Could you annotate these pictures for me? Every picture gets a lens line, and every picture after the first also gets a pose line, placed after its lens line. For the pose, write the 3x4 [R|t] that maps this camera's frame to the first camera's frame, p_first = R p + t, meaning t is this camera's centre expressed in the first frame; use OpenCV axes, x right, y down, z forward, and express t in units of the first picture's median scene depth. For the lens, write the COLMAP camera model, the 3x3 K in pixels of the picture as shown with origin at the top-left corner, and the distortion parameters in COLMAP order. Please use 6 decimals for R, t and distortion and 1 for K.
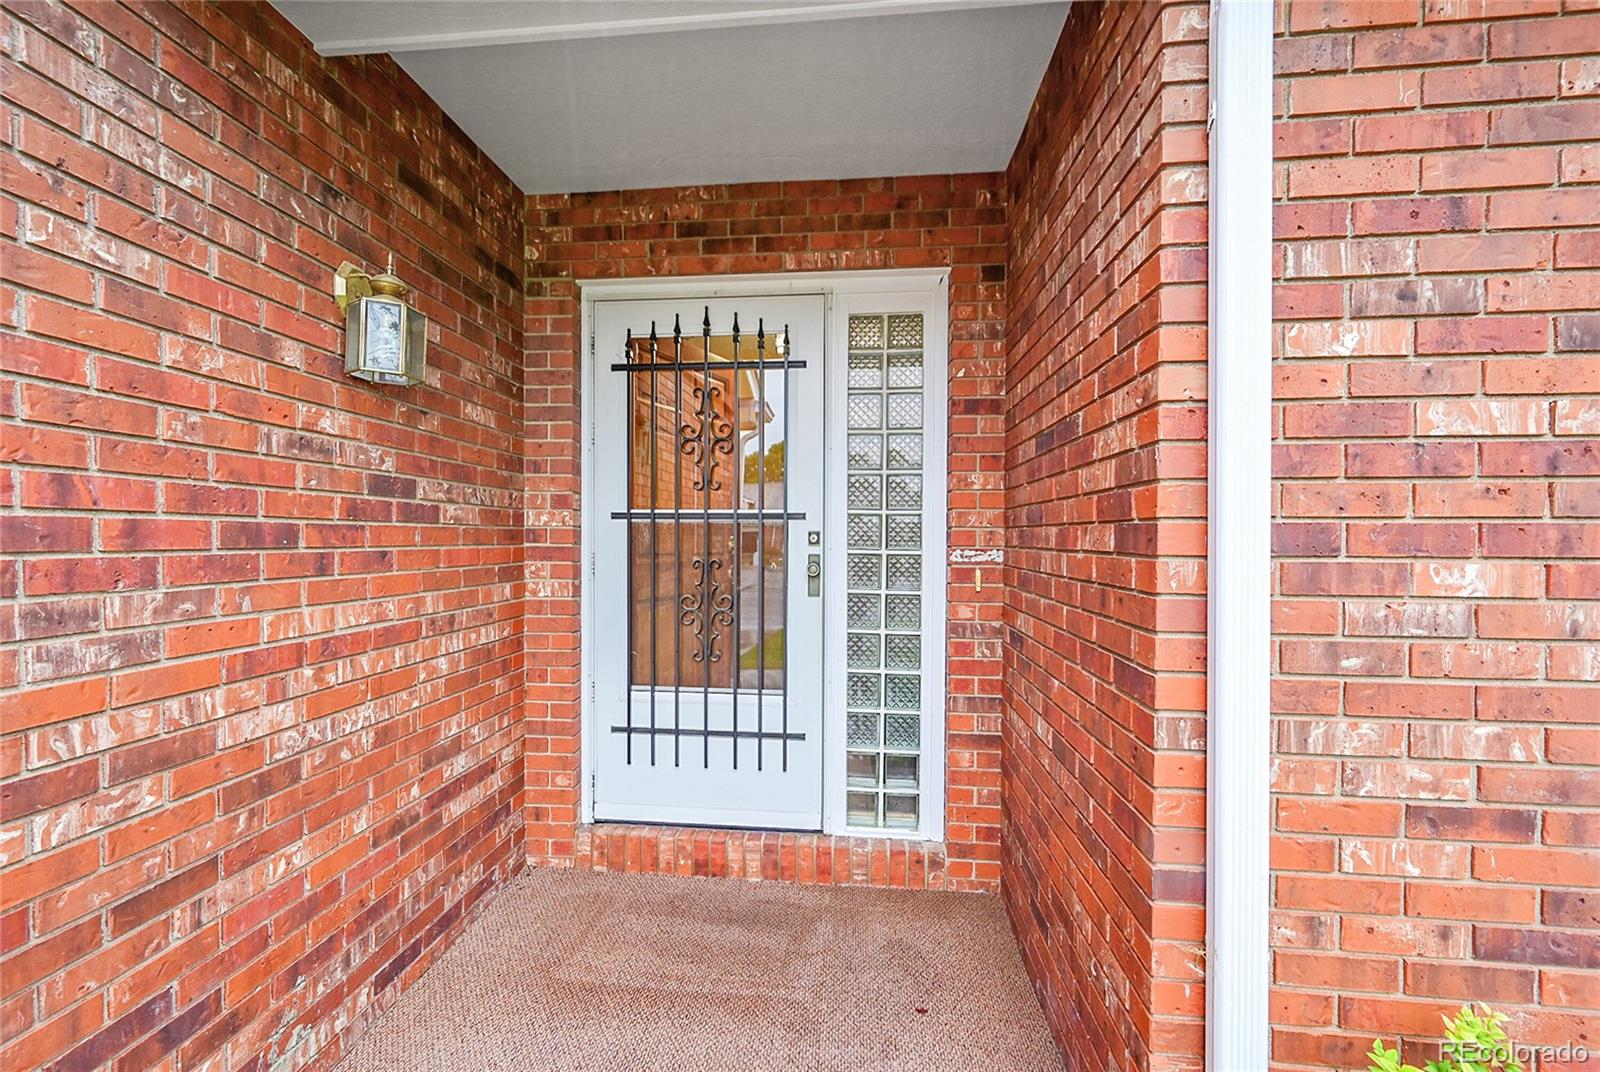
lens RADIAL K [[621.2, 0, 796.3], [0, 621.2, 537.3], [0, 0, 1]] dist [-0.000094, -0.000050]
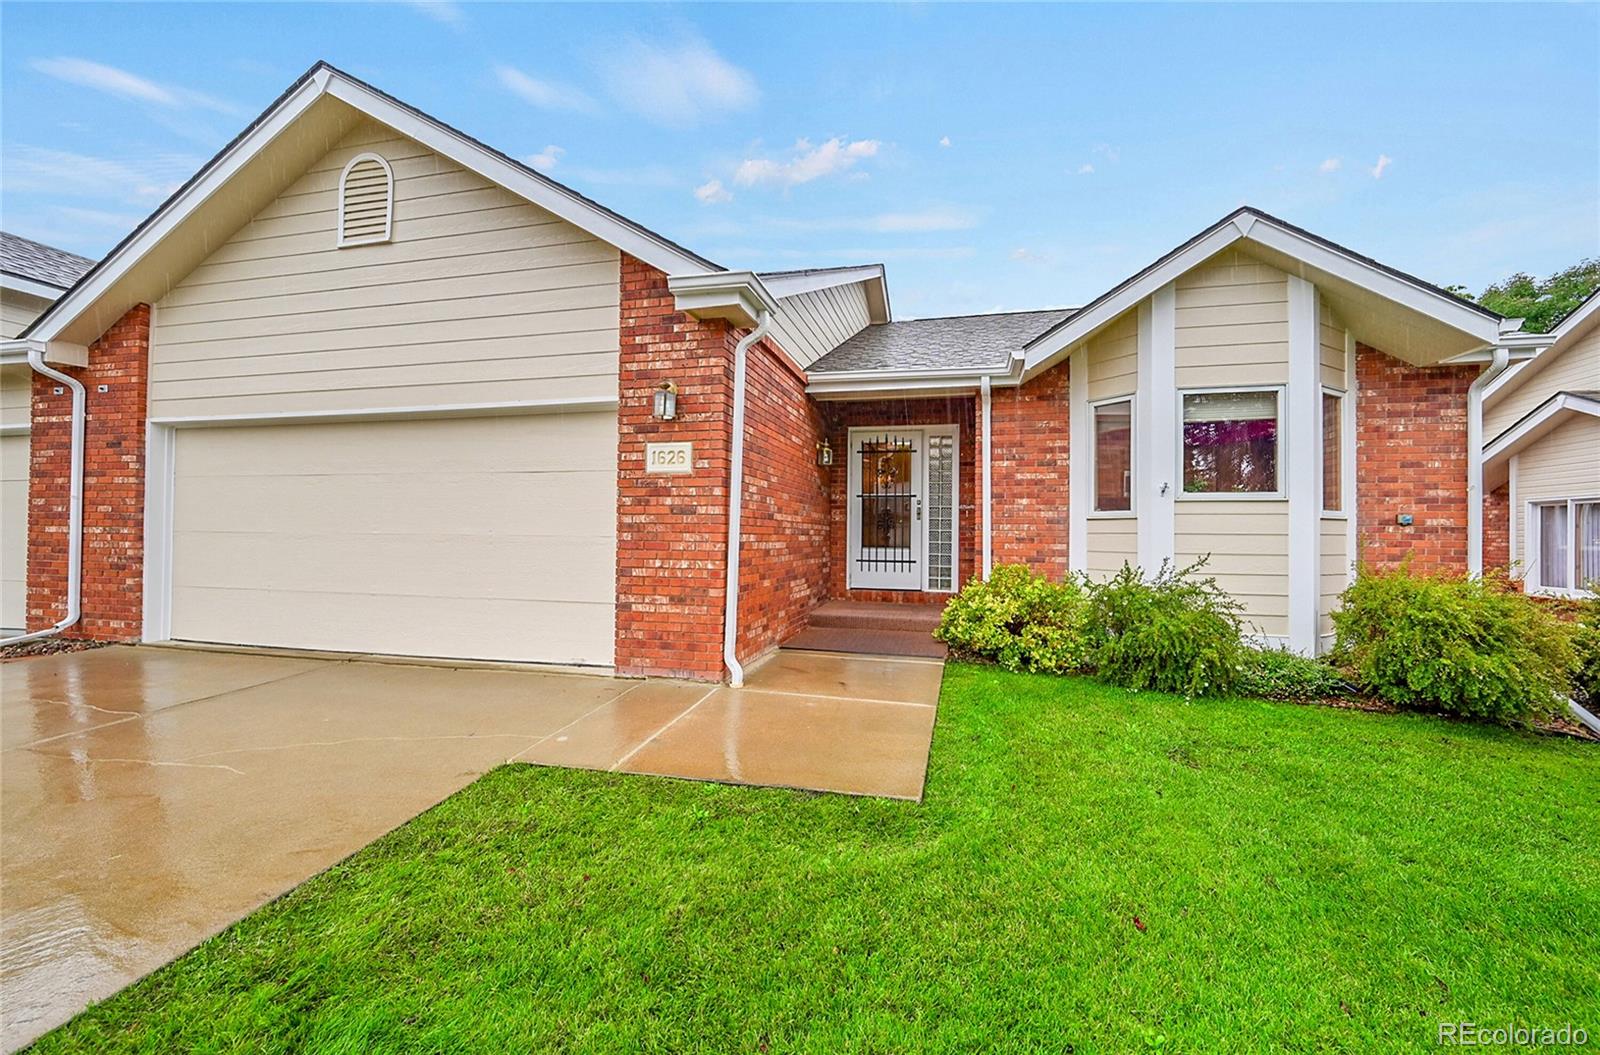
lens RADIAL K [[630.7, 0, 802.4], [0, 630.7, 522.1], [0, 0, 1]] dist [-0.001497, 0.000032]
pose [[0.987999, 0.003570, -0.154422, -0.065858], [-0.007488, 0.999664, -0.024800, 0.195455], [0.154282, 0.025658, 0.987694, -2.450591]]
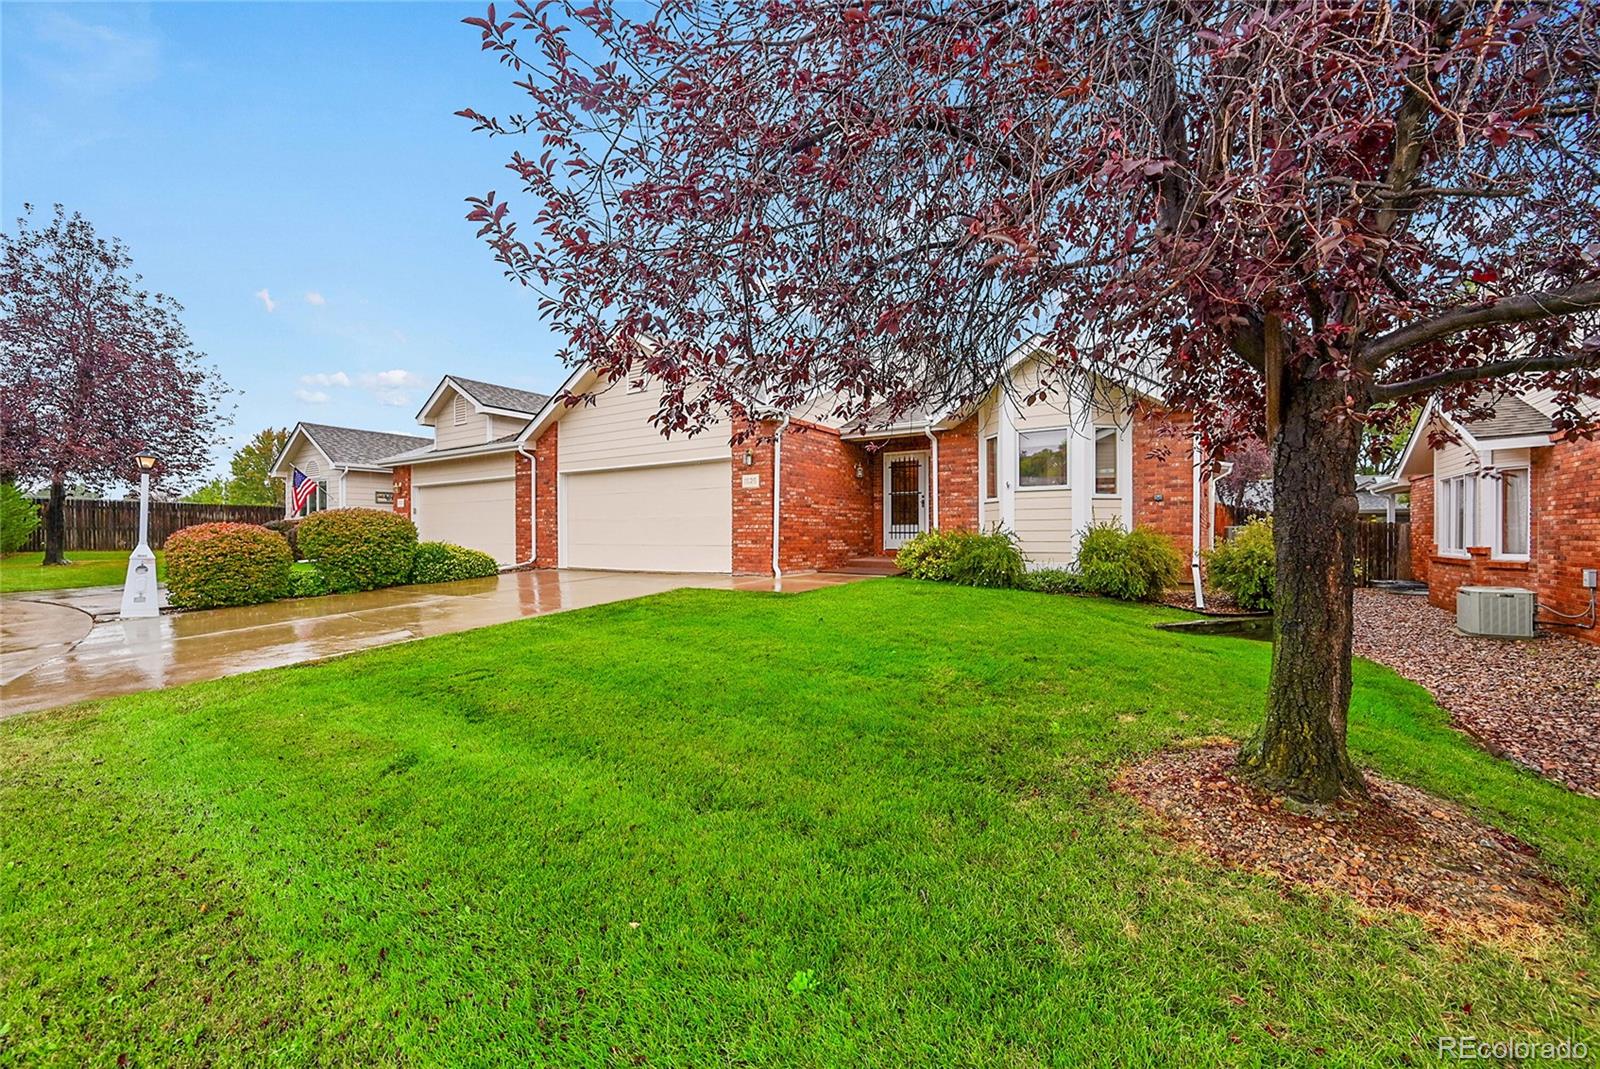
lens RADIAL K [[621.2, 0, 796.6], [0, 621.2, 537.1], [0, 0, 1]] dist [-0.000094, -0.000050]
pose [[0.875028, -0.001878, -0.484069, 1.725754], [0.001982, 0.999998, -0.000296, 0.361058], [0.484069, -0.000700, 0.875030, -4.398098]]
